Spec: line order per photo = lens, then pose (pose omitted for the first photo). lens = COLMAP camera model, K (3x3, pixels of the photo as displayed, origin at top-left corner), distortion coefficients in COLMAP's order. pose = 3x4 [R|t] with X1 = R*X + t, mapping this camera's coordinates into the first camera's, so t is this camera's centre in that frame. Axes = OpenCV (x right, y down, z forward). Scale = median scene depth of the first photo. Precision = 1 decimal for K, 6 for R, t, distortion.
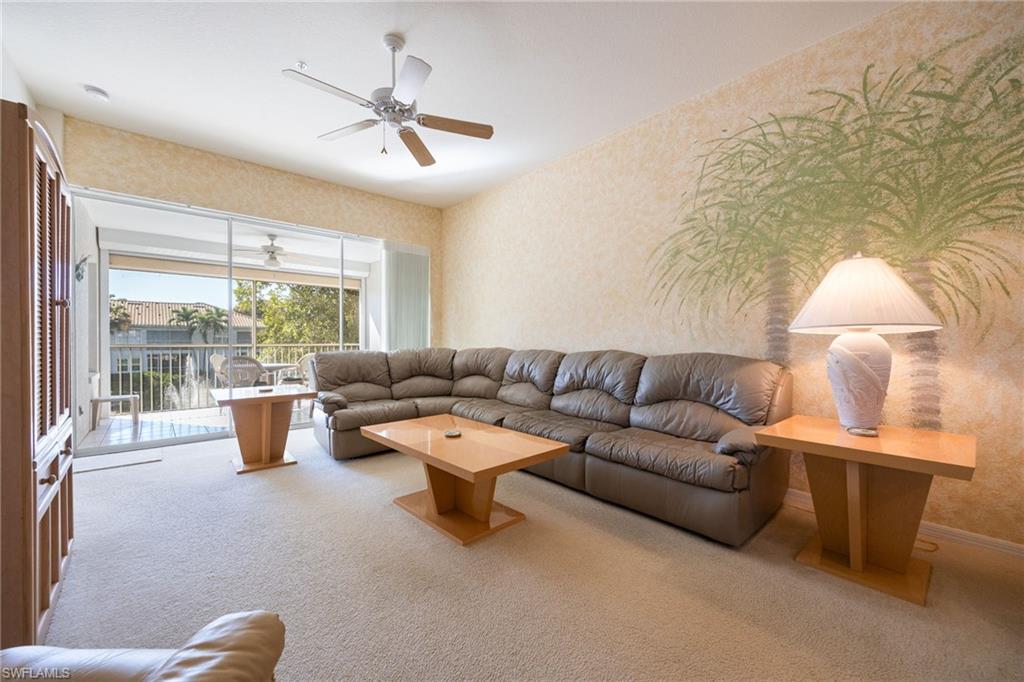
lens RADIAL K [[412.4, 0, 503.5], [0, 412.4, 345.3], [0, 0, 1]] dist [0.007118, -0.001092]
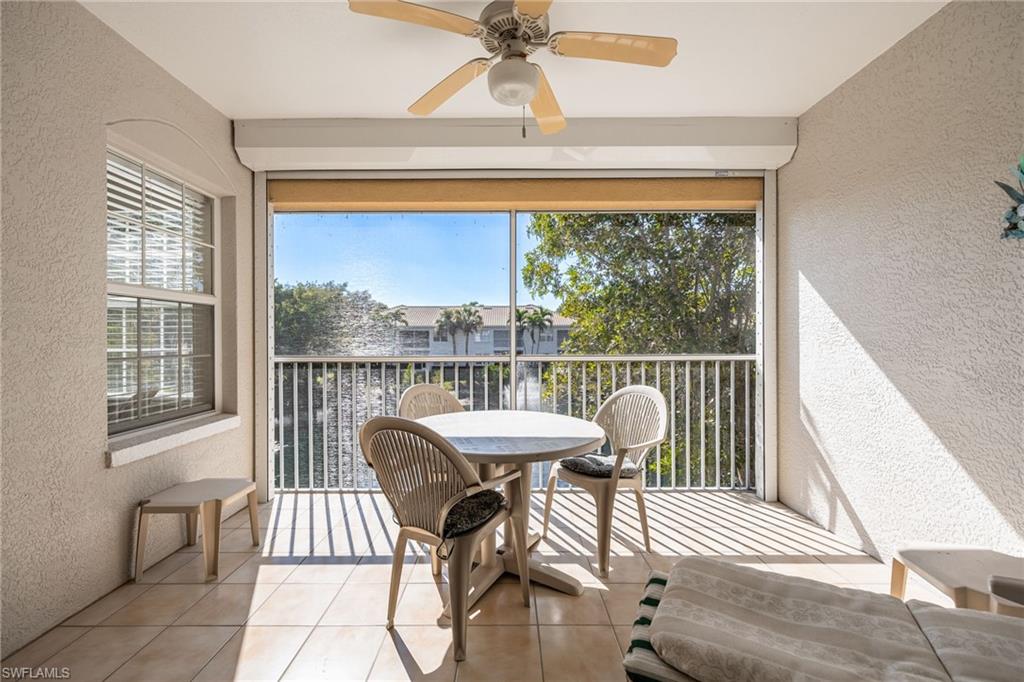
lens RADIAL K [[425.0, 0, 504.0], [0, 425.0, 339.2], [0, 0, 1]] dist [-0.000264, -0.000269]
pose [[0.756725, -0.004869, -0.653716, -0.058280], [0.000627, 0.999977, -0.006722, -0.003554], [0.653733, 0.004677, 0.756711, 0.121036]]
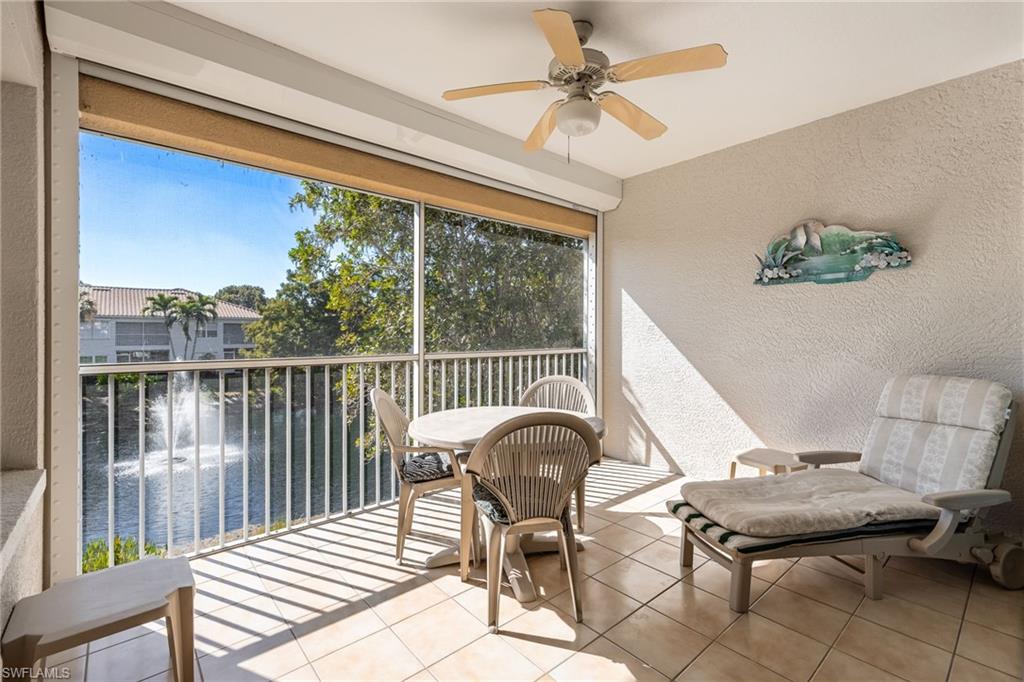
lens RADIAL K [[450.1, 0, 507.1], [0, 450.1, 338.8], [0, 0, 1]] dist [-0.004403, -0.000499]
pose [[0.999906, -0.003258, 0.013284, -0.096868], [0.003202, 0.999986, 0.004198, -0.004057], [-0.013298, -0.004155, 0.999903, 0.100534]]
